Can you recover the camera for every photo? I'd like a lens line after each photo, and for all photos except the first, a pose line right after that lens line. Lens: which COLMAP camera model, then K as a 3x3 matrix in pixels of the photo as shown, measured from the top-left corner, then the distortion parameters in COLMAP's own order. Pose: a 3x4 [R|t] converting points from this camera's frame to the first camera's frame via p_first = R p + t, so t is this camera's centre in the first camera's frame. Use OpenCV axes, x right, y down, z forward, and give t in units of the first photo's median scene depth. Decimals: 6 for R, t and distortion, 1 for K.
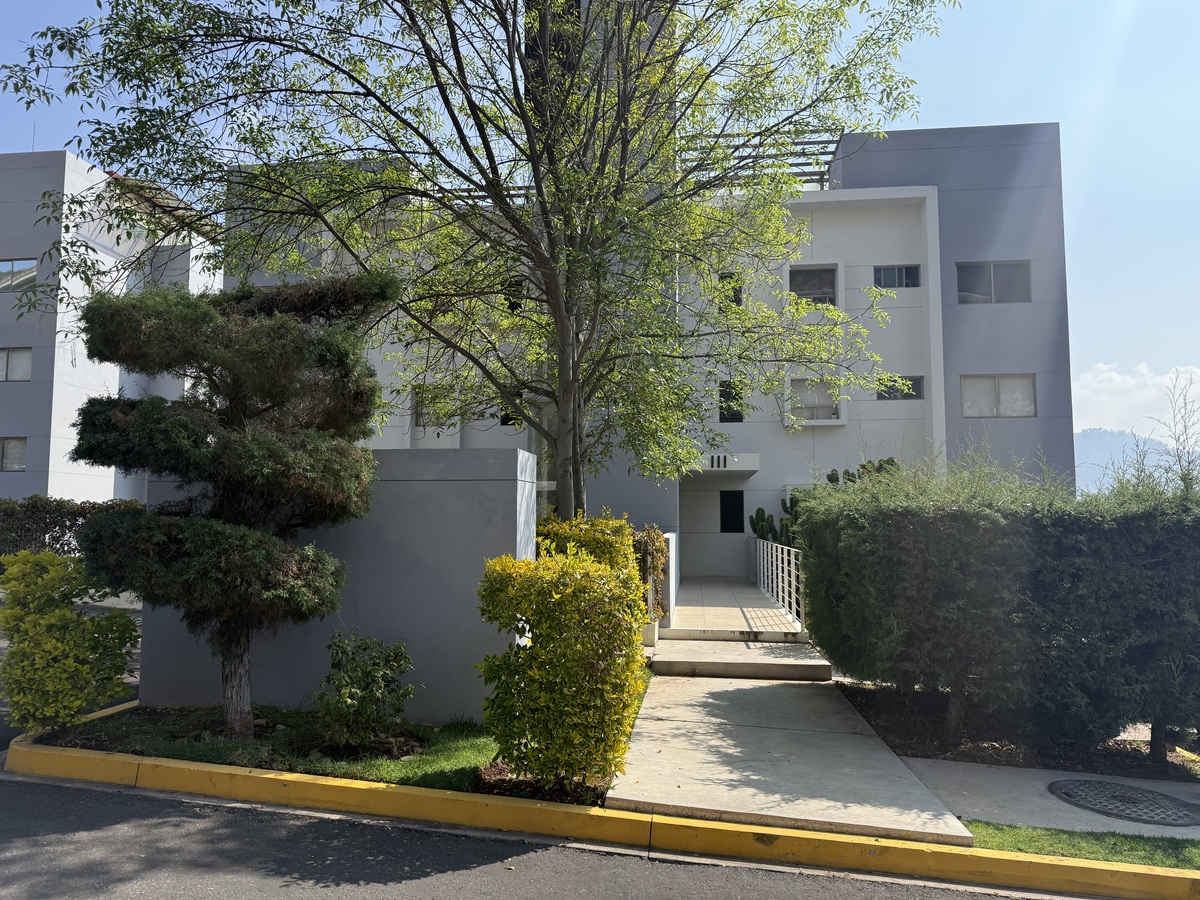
lens RADIAL K [[855.2, 0, 600.0], [0, 855.2, 450.0], [0, 0, 1]] dist [-0.001416, -0.001719]
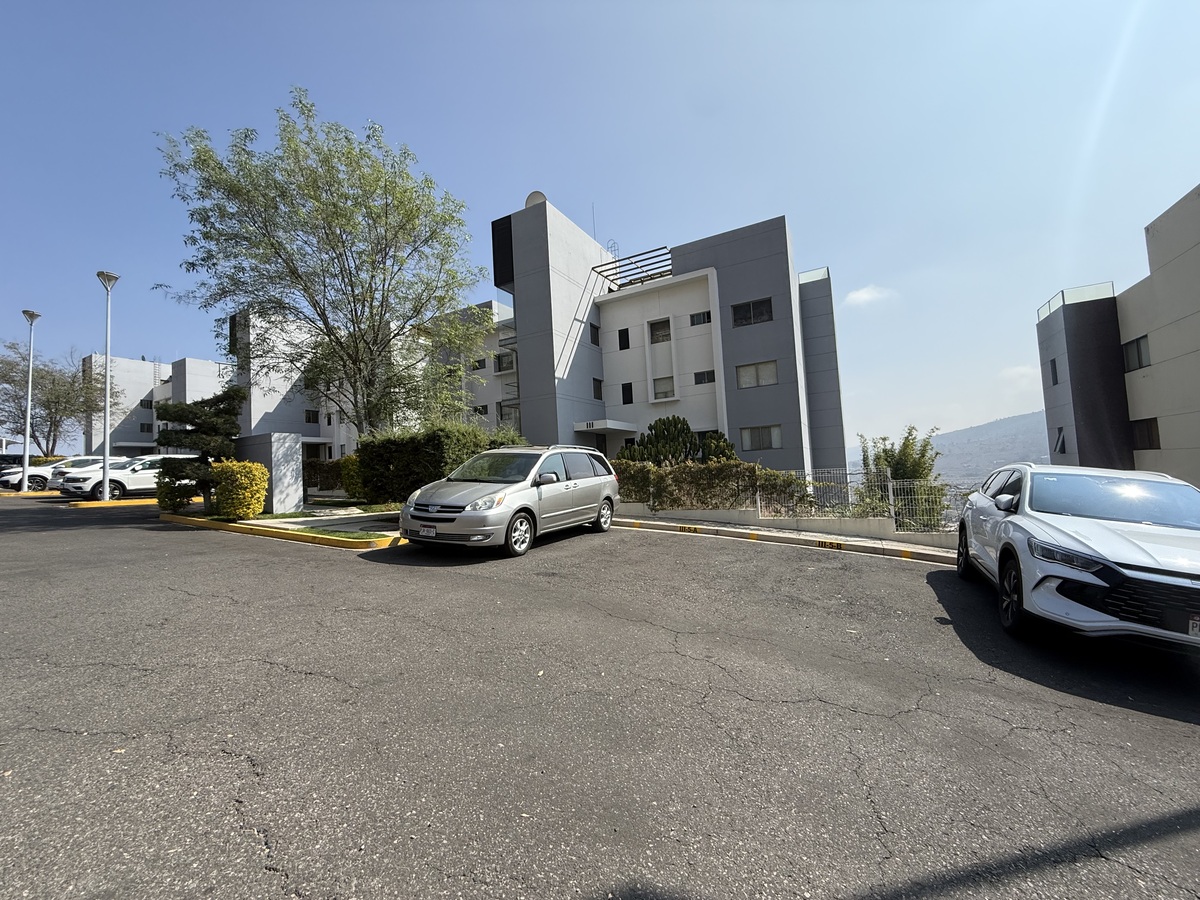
lens RADIAL K [[477.7, 0, 596.5], [0, 477.7, 449.4], [0, 0, 1]] dist [-0.000855, 0.000030]
pose [[0.926162, -0.073458, -0.369903, 0.510053], [0.091350, 0.995334, 0.031060, 0.032879], [0.365895, -0.062557, 0.928551, -0.091151]]
